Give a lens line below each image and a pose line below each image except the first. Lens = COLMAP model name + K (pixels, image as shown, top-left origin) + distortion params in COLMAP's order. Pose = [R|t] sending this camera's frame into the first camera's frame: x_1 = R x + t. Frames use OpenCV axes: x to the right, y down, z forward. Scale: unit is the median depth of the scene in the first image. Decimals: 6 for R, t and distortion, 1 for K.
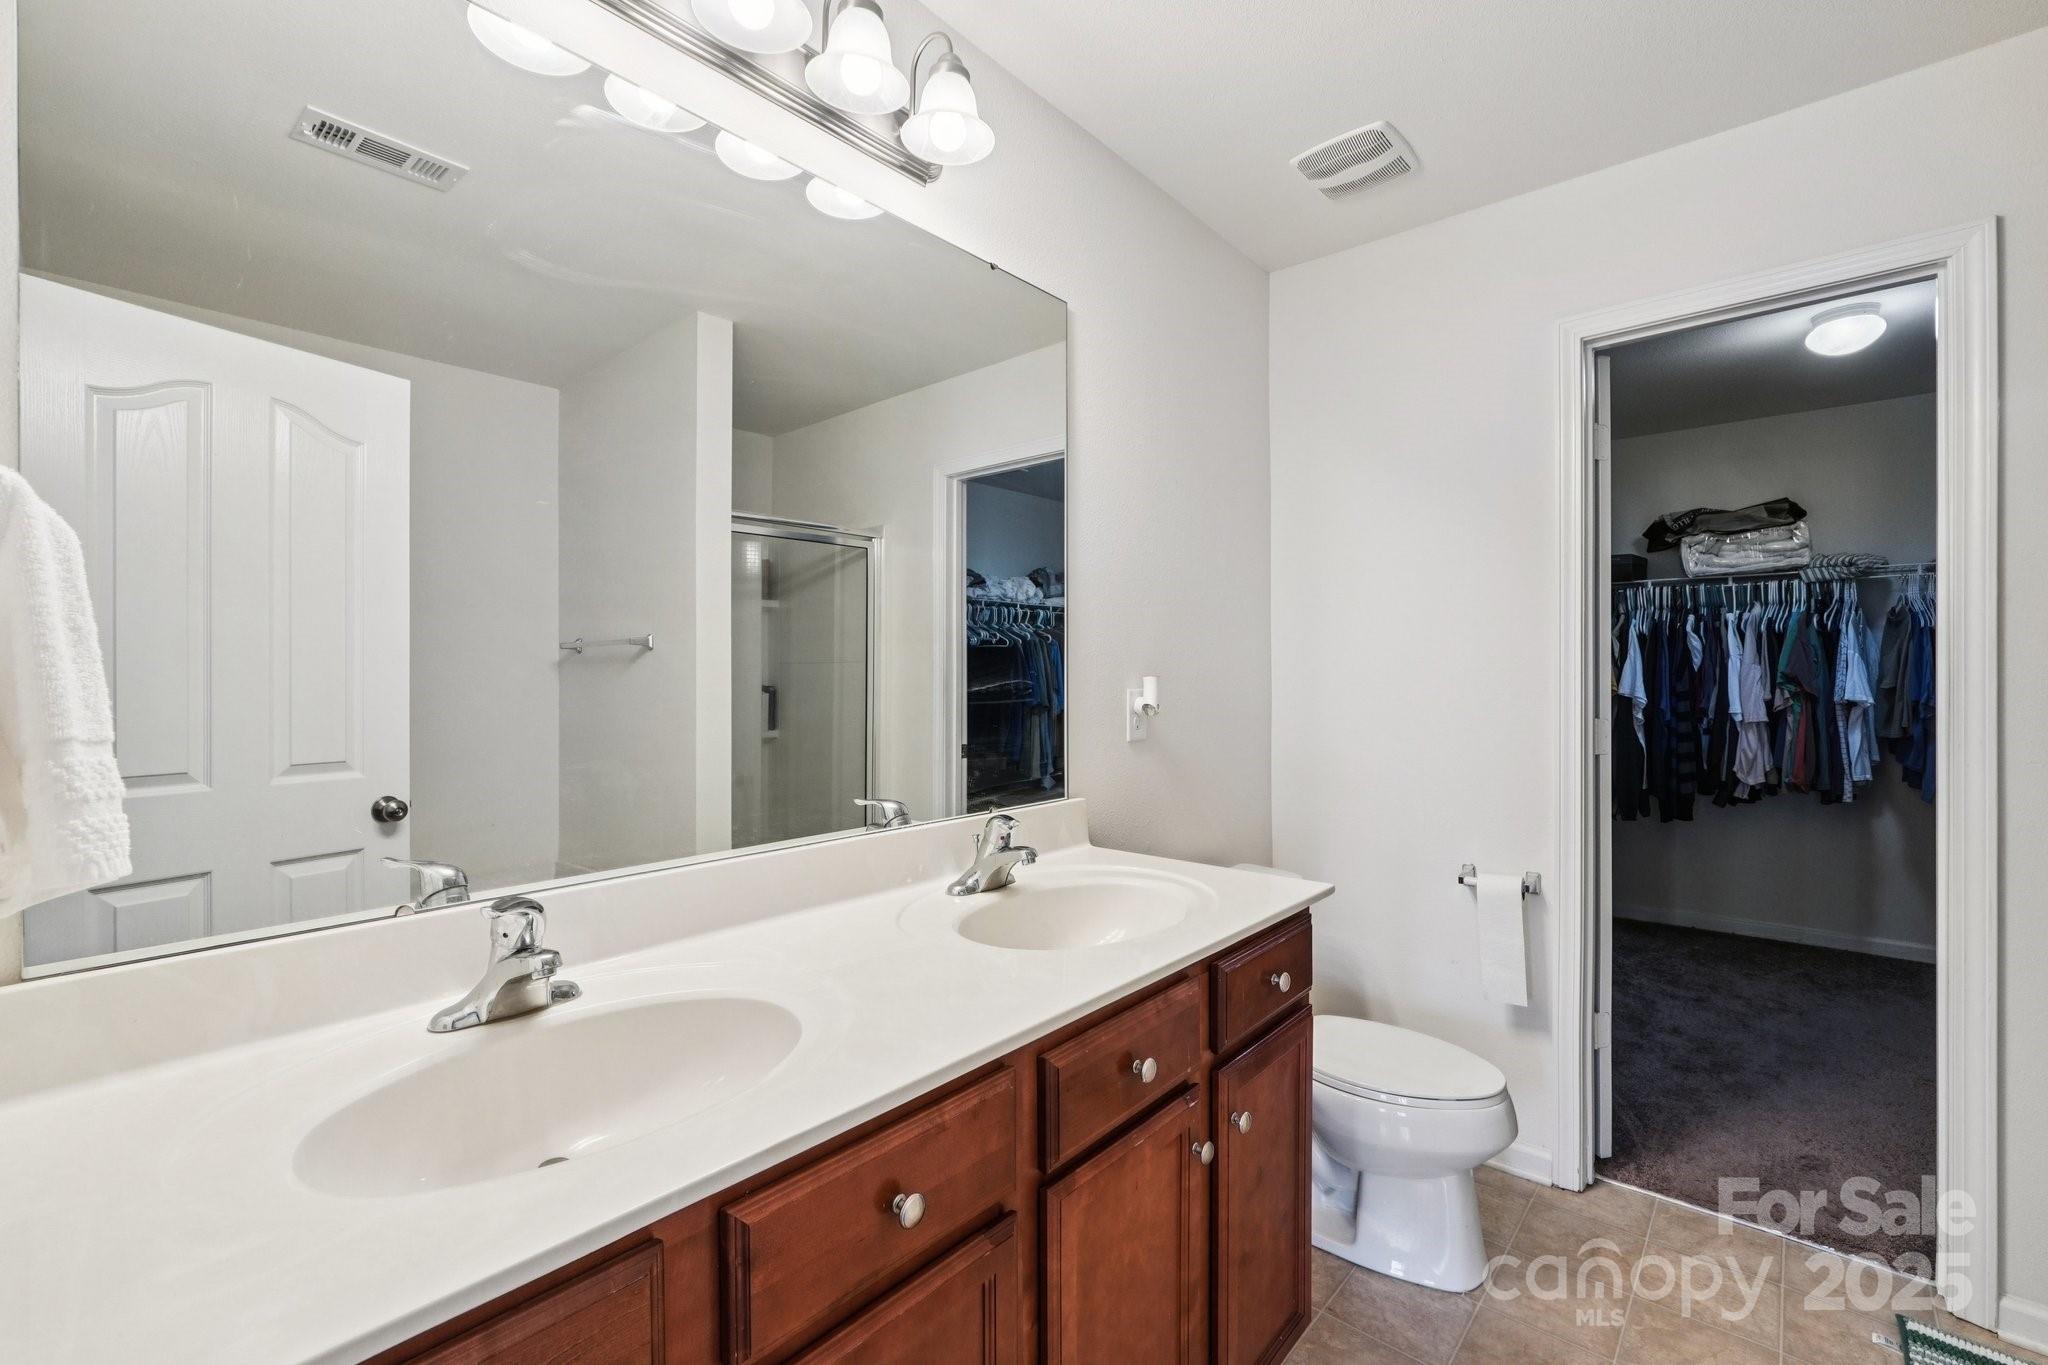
lens RADIAL K [[885.8, 0, 1027.4], [0, 885.8, 680.8], [0, 0, 1]] dist [-0.018513, 0.005901]
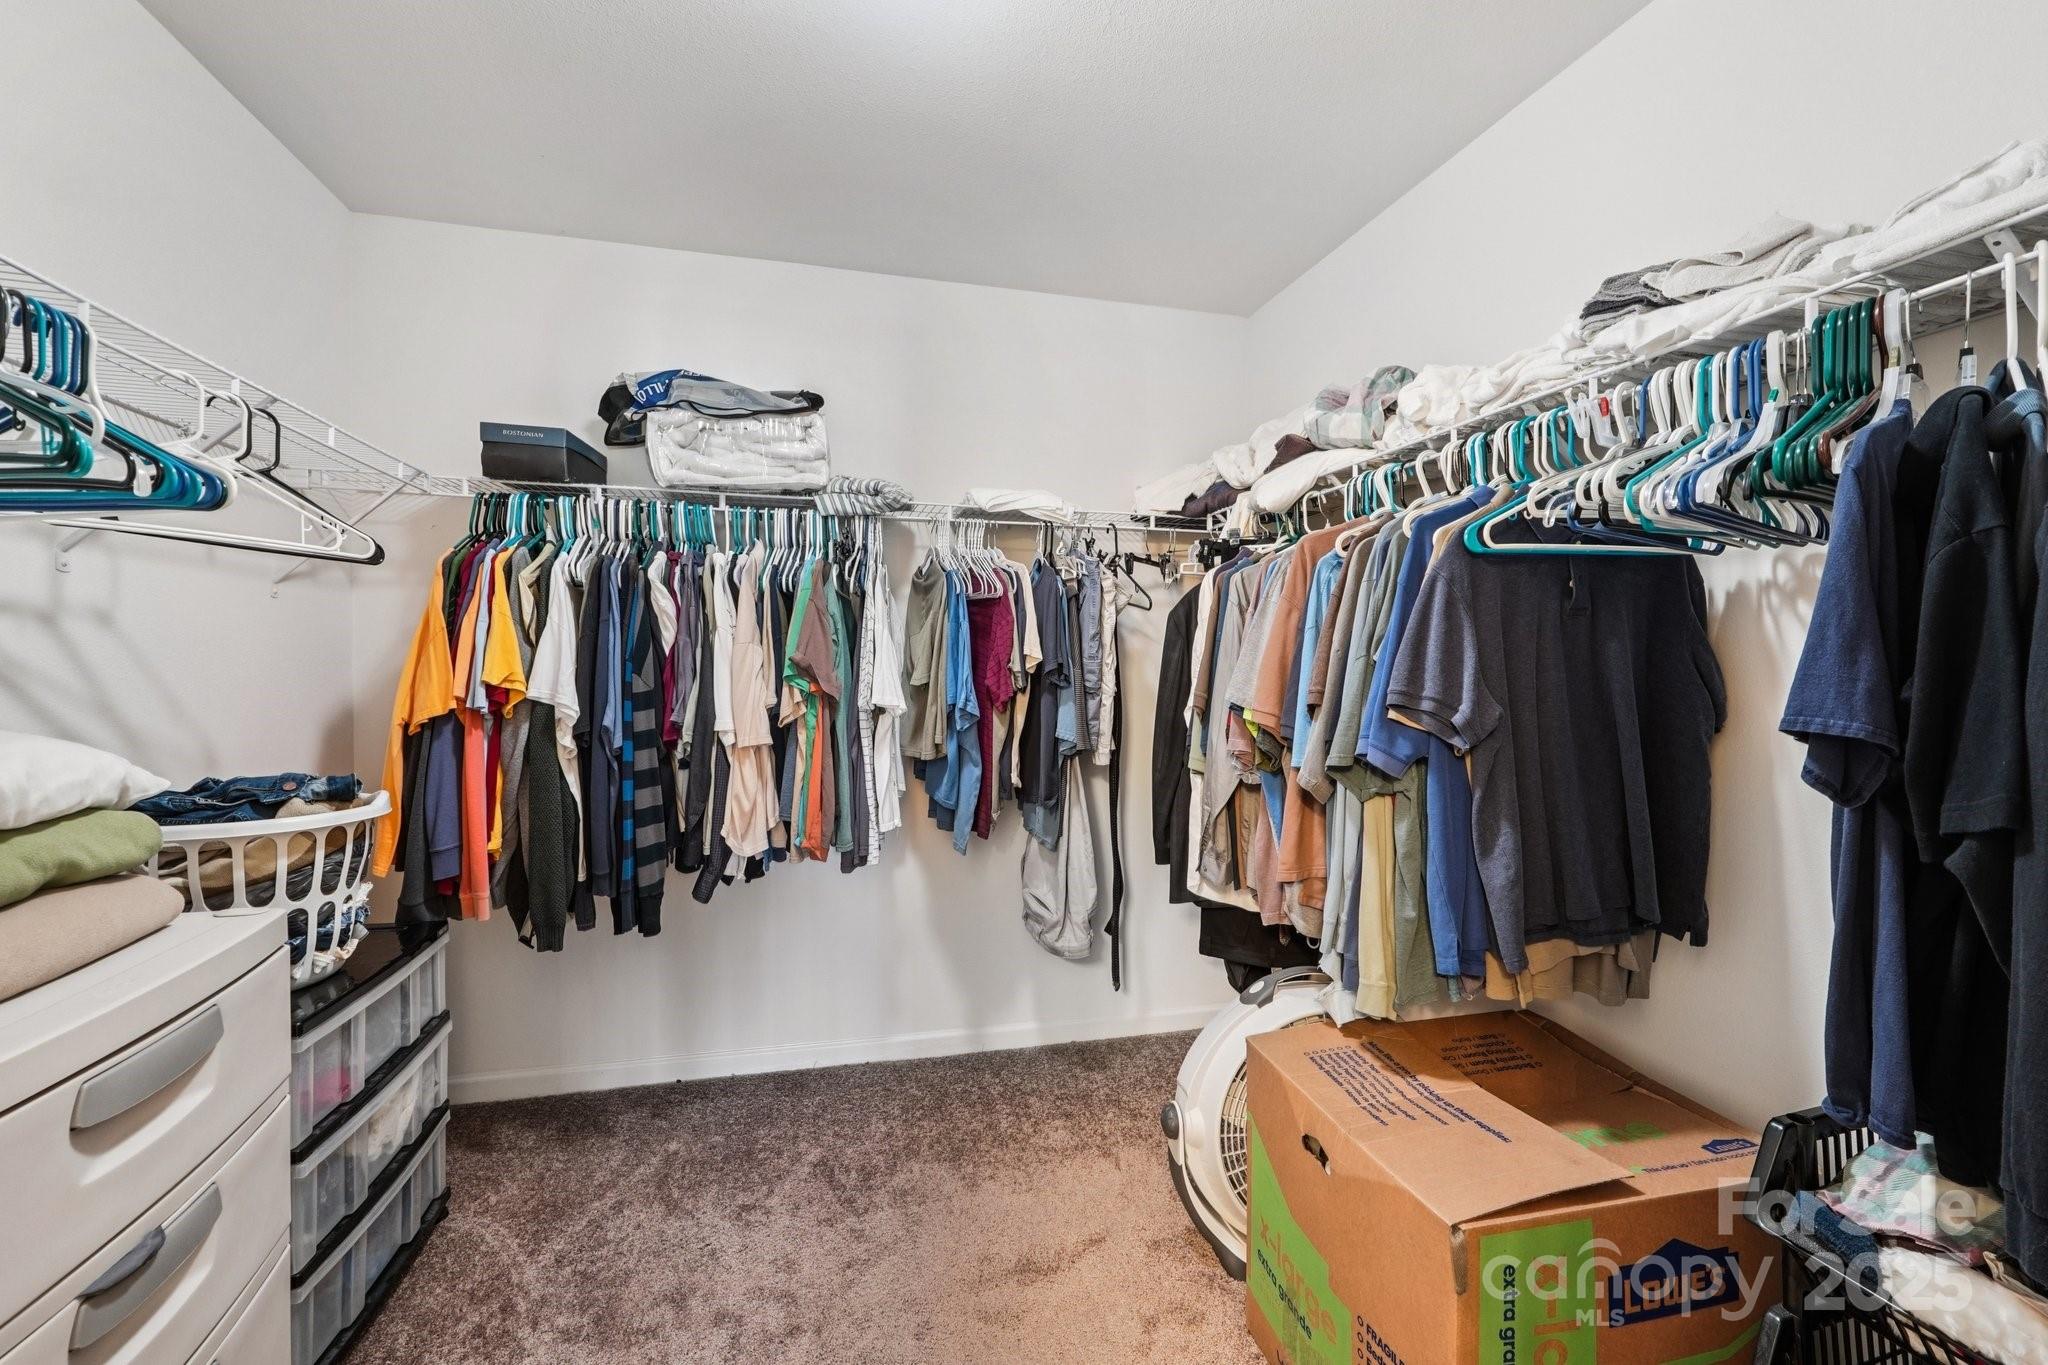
lens RADIAL K [[885.8, 0, 1021.7], [0, 885.8, 682.2], [0, 0, 1]] dist [-0.018513, 0.005901]
pose [[0.575736, -0.008144, 0.817595, 0.451196], [-0.005038, 0.999896, 0.013507, -0.002435], [-0.817620, -0.011896, 0.575635, 0.516264]]
